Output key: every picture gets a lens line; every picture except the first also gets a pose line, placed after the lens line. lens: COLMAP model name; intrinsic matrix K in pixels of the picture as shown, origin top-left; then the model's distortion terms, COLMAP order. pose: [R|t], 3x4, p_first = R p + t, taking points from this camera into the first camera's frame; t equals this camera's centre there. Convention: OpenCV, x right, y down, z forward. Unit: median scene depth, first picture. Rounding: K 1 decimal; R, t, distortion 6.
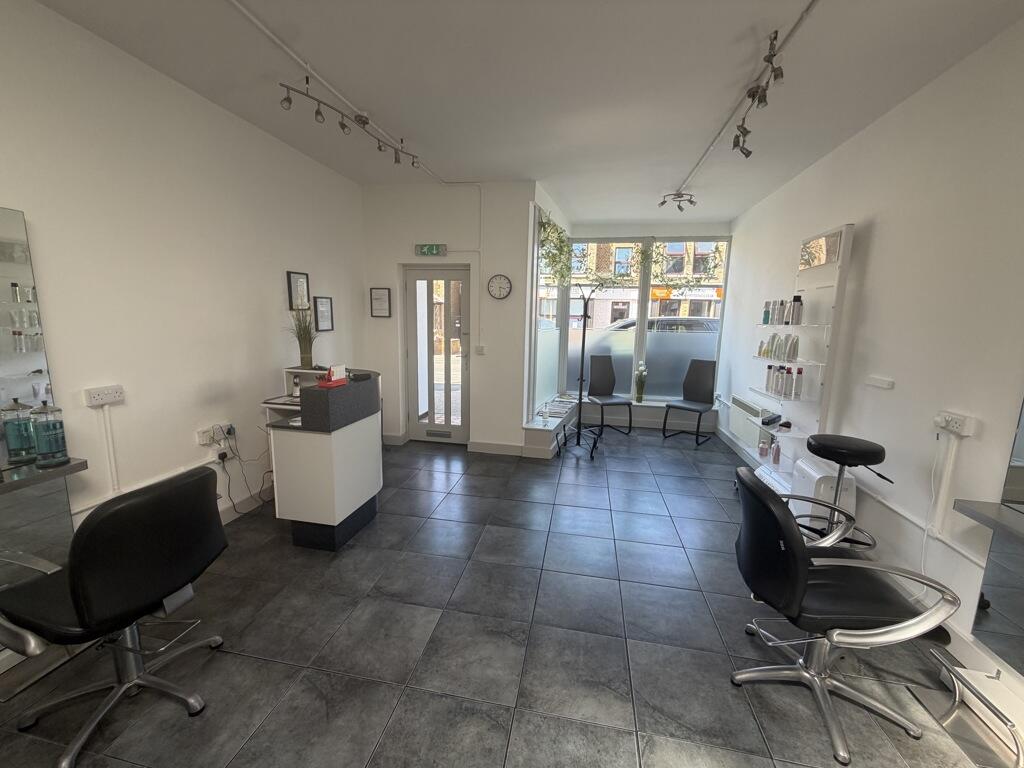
lens RADIAL K [[411.1, 0, 510.3], [0, 411.1, 385.7], [0, 0, 1]] dist [-0.000969, -0.000078]
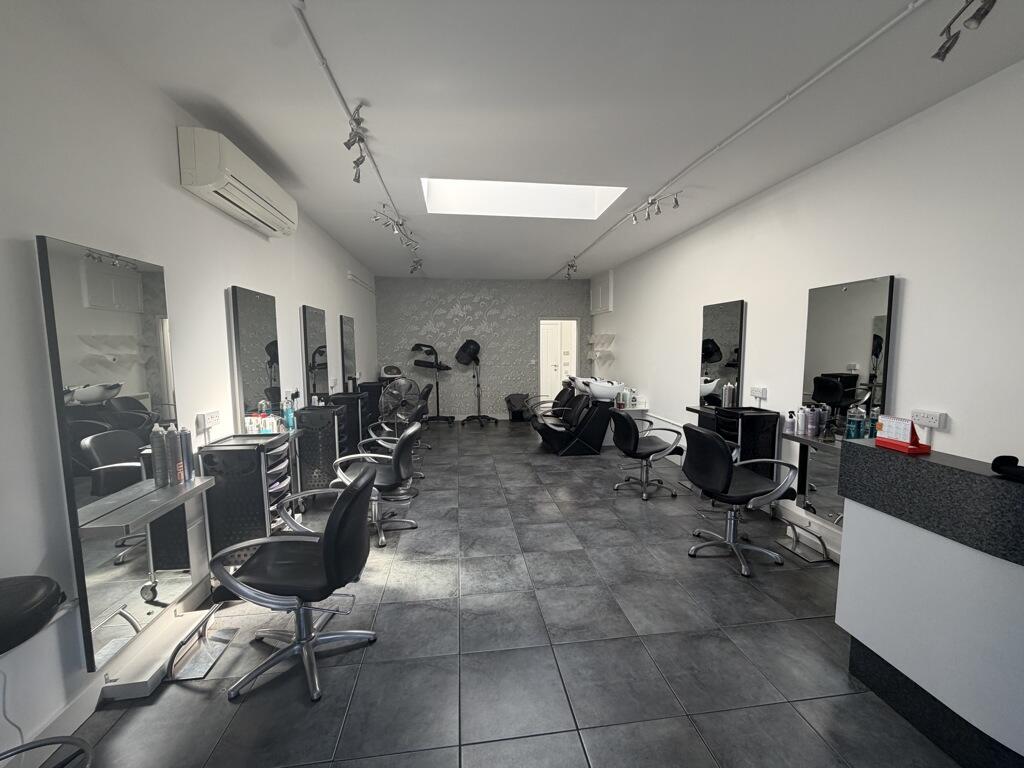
lens RADIAL K [[411.1, 0, 512.3], [0, 411.1, 384.4], [0, 0, 1]] dist [-0.000969, -0.000078]
pose [[-0.949840, 0.013826, -0.312429, 0.203480], [-0.064143, 0.969170, 0.237896, -0.123118], [0.306087, 0.246003, -0.919670, 0.790676]]
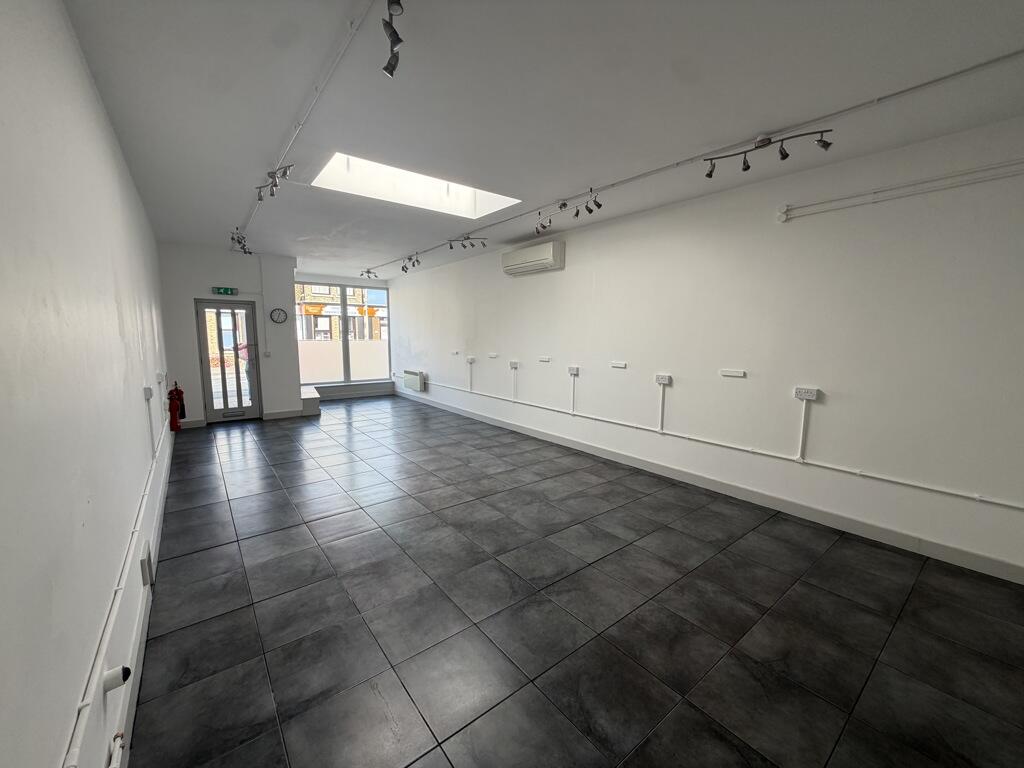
lens RADIAL K [[411.1, 0, 515.1], [0, 411.1, 386.4], [0, 0, 1]] dist [-0.000969, -0.000078]
pose [[0.659883, -0.104512, 0.744064, -0.664150], [0.123855, 0.991862, 0.029475, 0.114267], [-0.741090, 0.072706, 0.667457, -0.813210]]
